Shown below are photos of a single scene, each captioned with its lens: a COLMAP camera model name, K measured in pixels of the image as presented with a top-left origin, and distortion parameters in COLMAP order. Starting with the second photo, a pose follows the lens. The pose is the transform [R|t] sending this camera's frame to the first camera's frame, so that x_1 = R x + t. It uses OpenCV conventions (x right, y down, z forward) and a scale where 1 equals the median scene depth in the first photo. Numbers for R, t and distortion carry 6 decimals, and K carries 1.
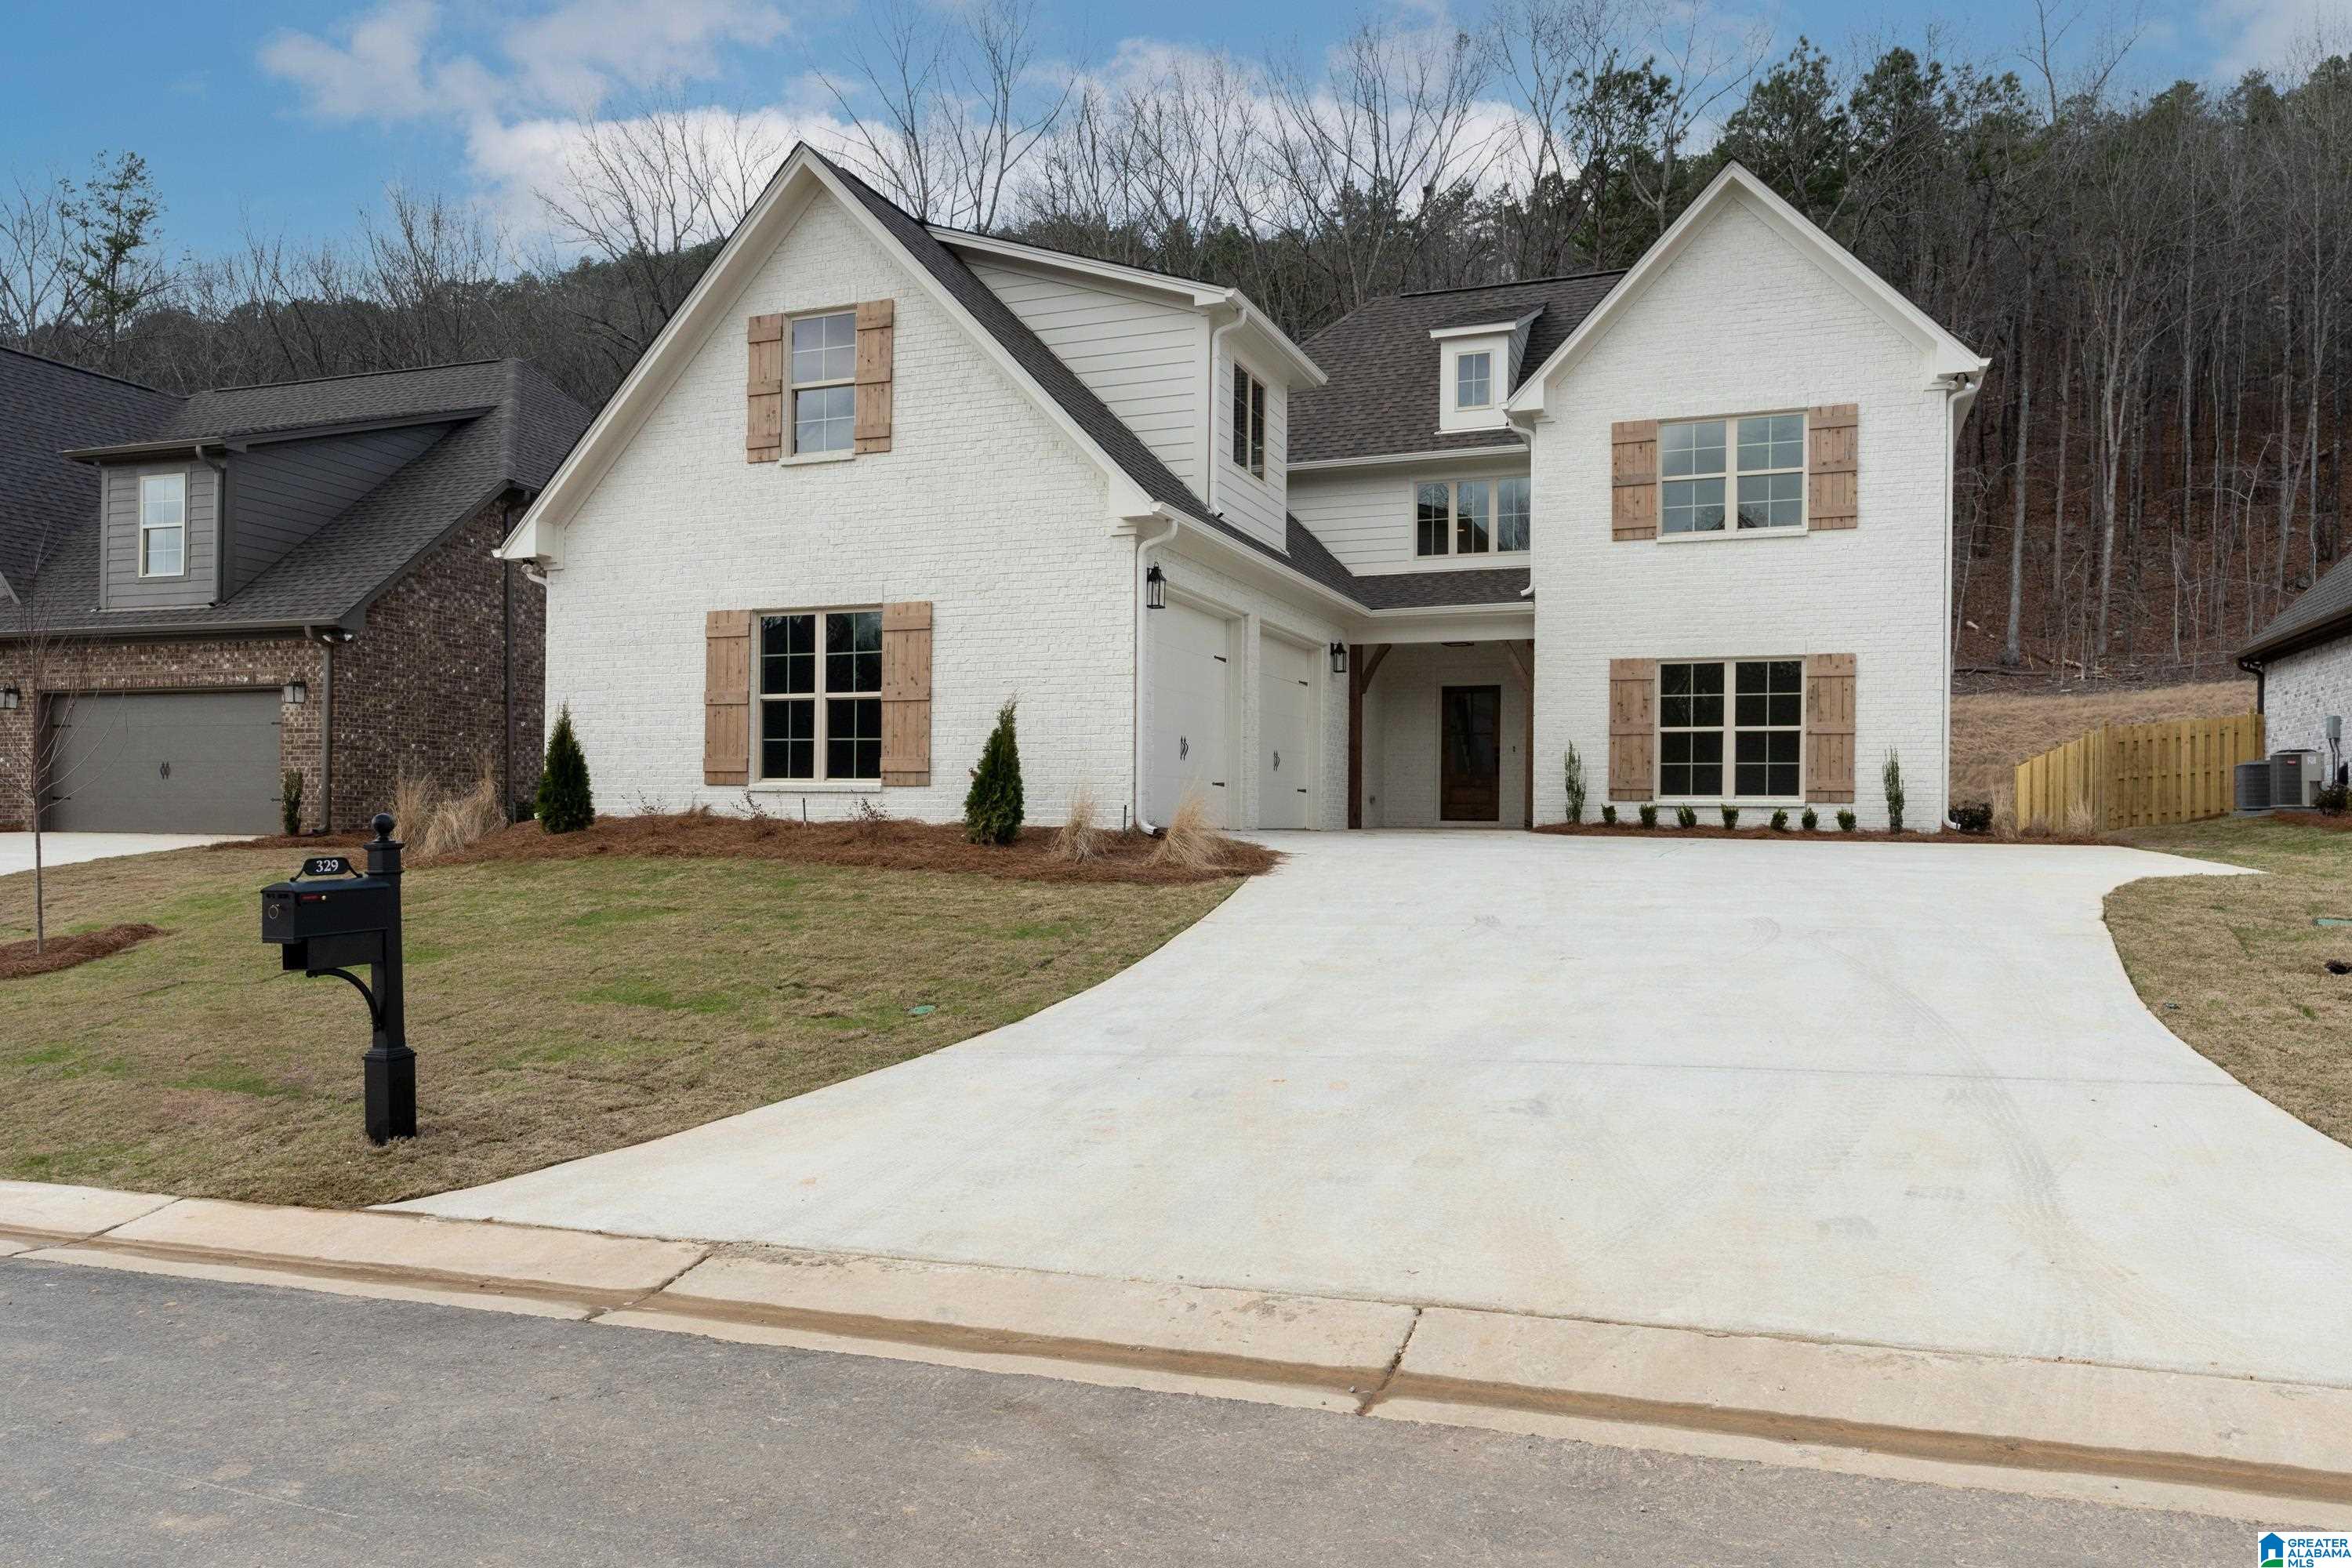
lens RADIAL K [[1602.8, 0, 1178.4], [0, 1602.8, 790.0], [0, 0, 1]] dist [-0.010471, -0.001145]
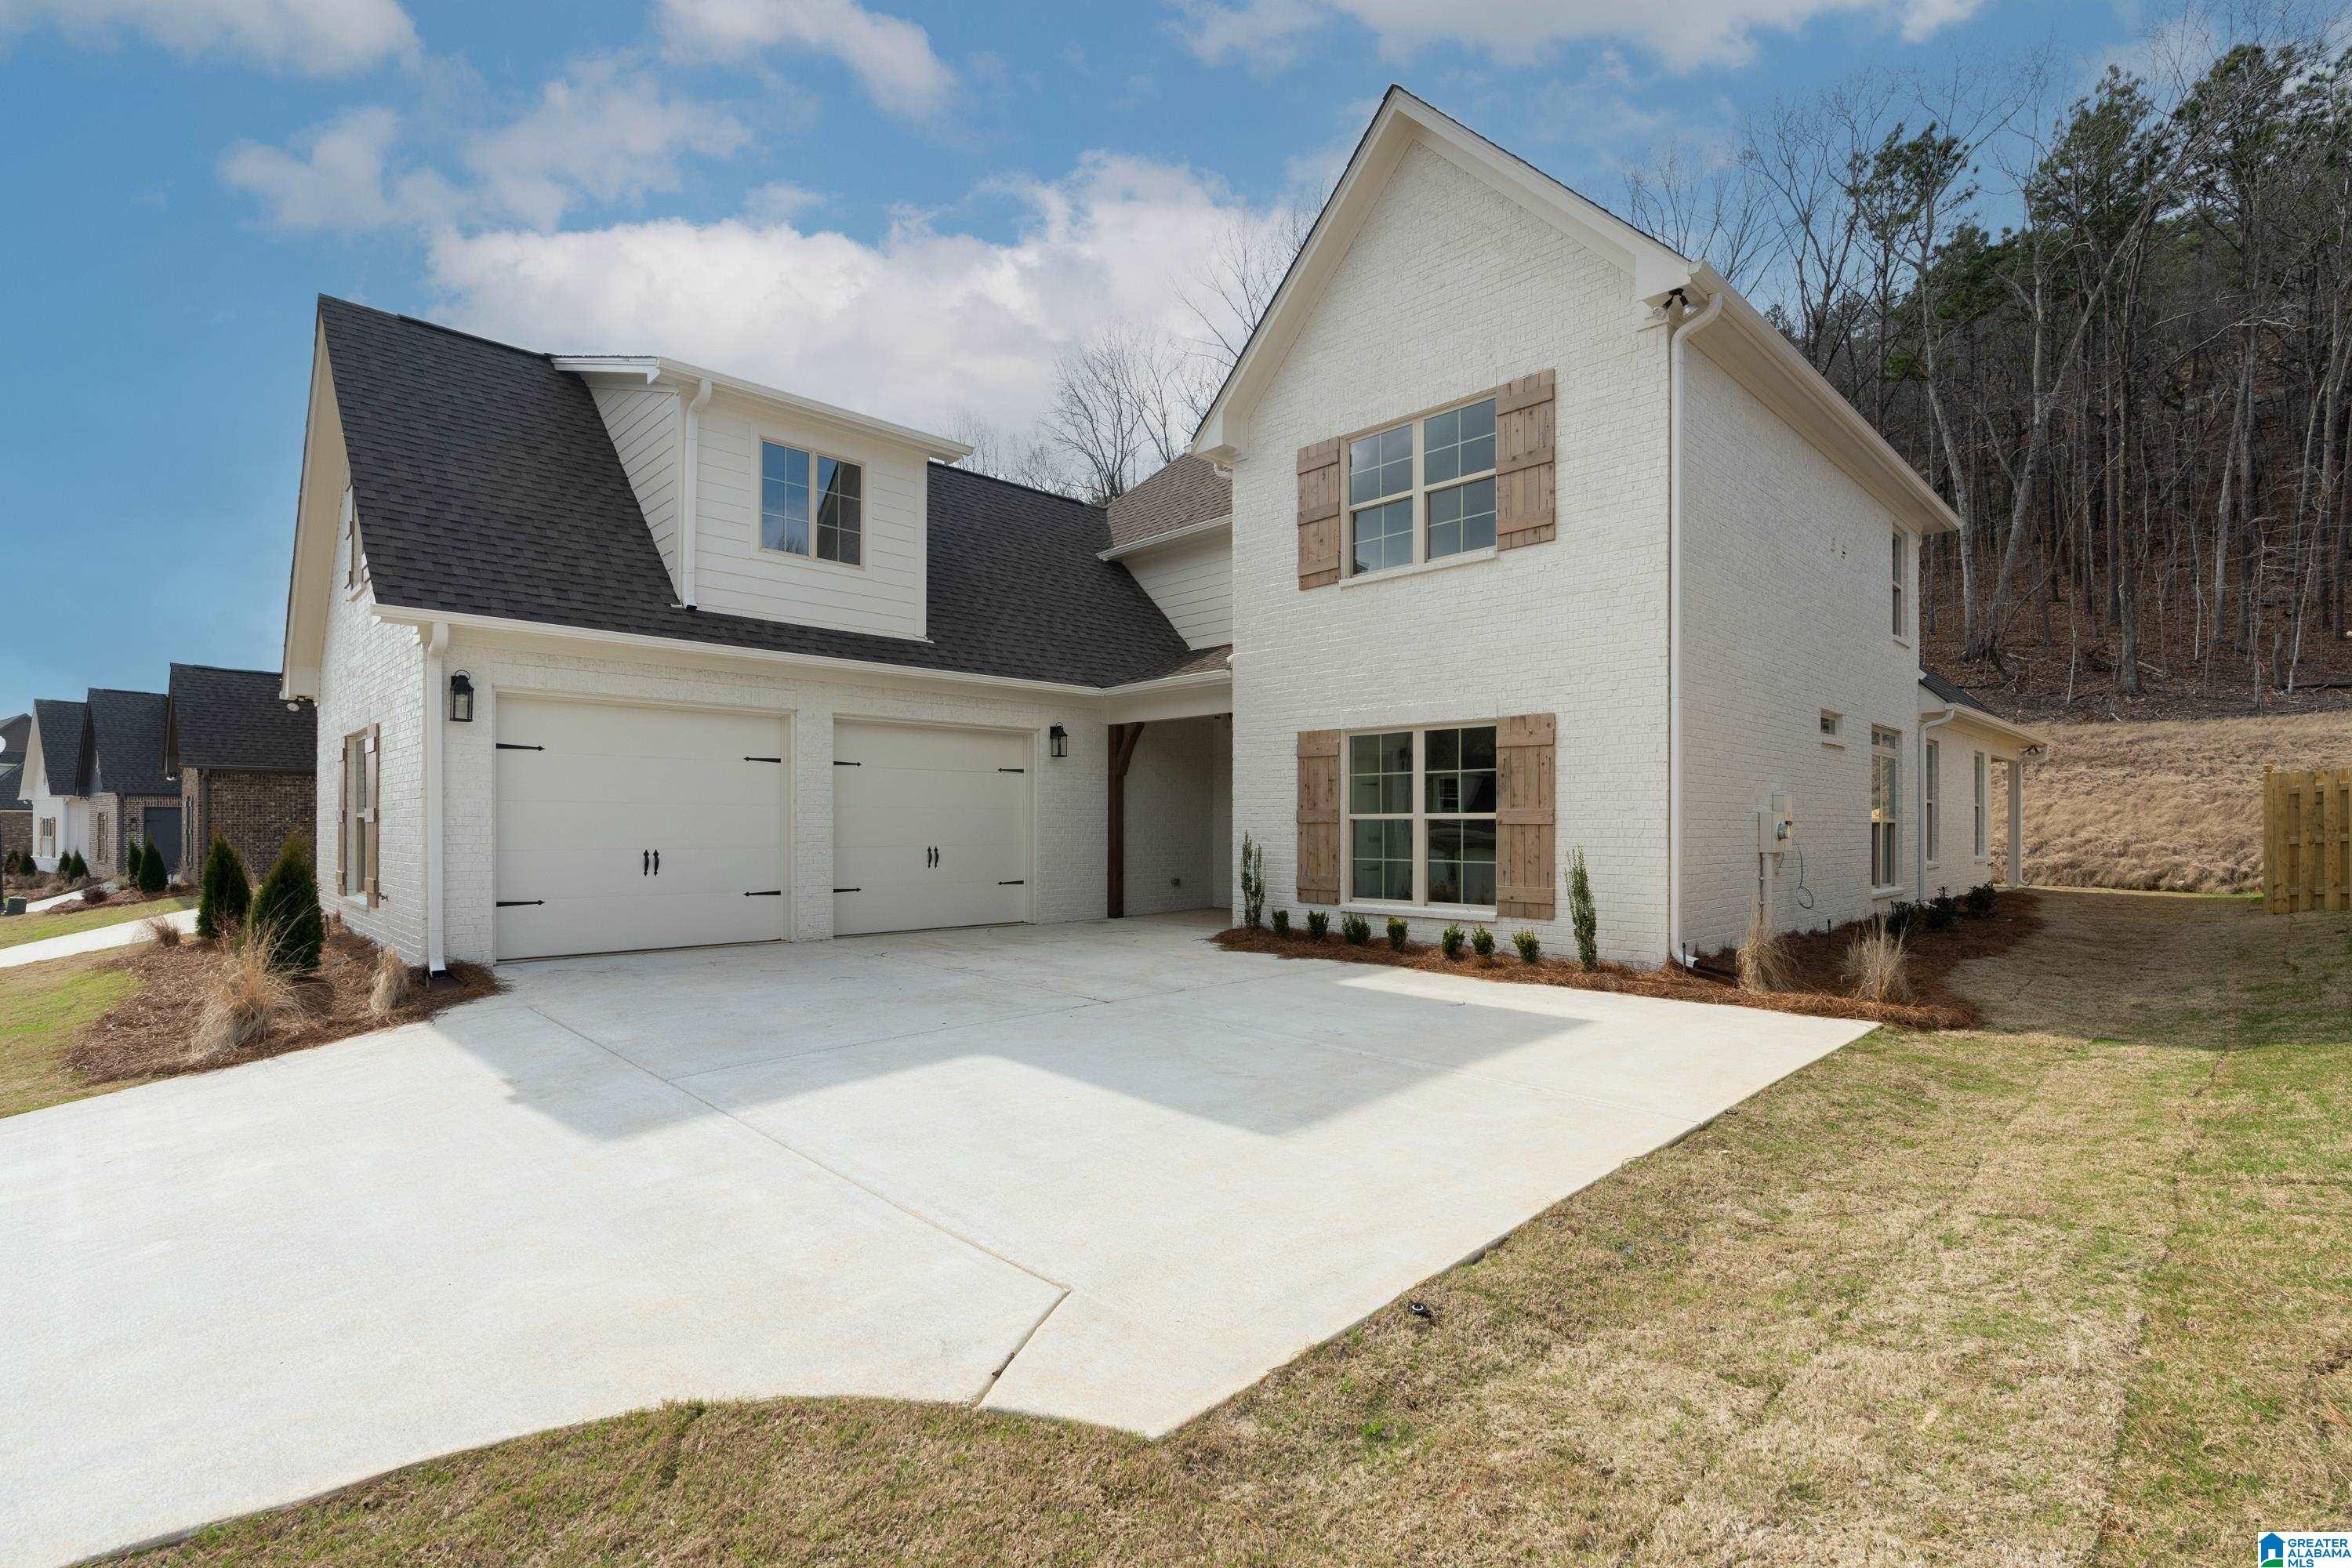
lens RADIAL K [[1082.3, 0, 1177.6], [0, 1082.3, 808.6], [0, 0, 1]] dist [-0.010997, 0.000618]
pose [[0.906769, -0.013209, -0.421421, 0.455546], [0.015318, 0.999881, 0.001619, -0.044034], [0.421349, -0.007923, 0.906864, 0.465430]]
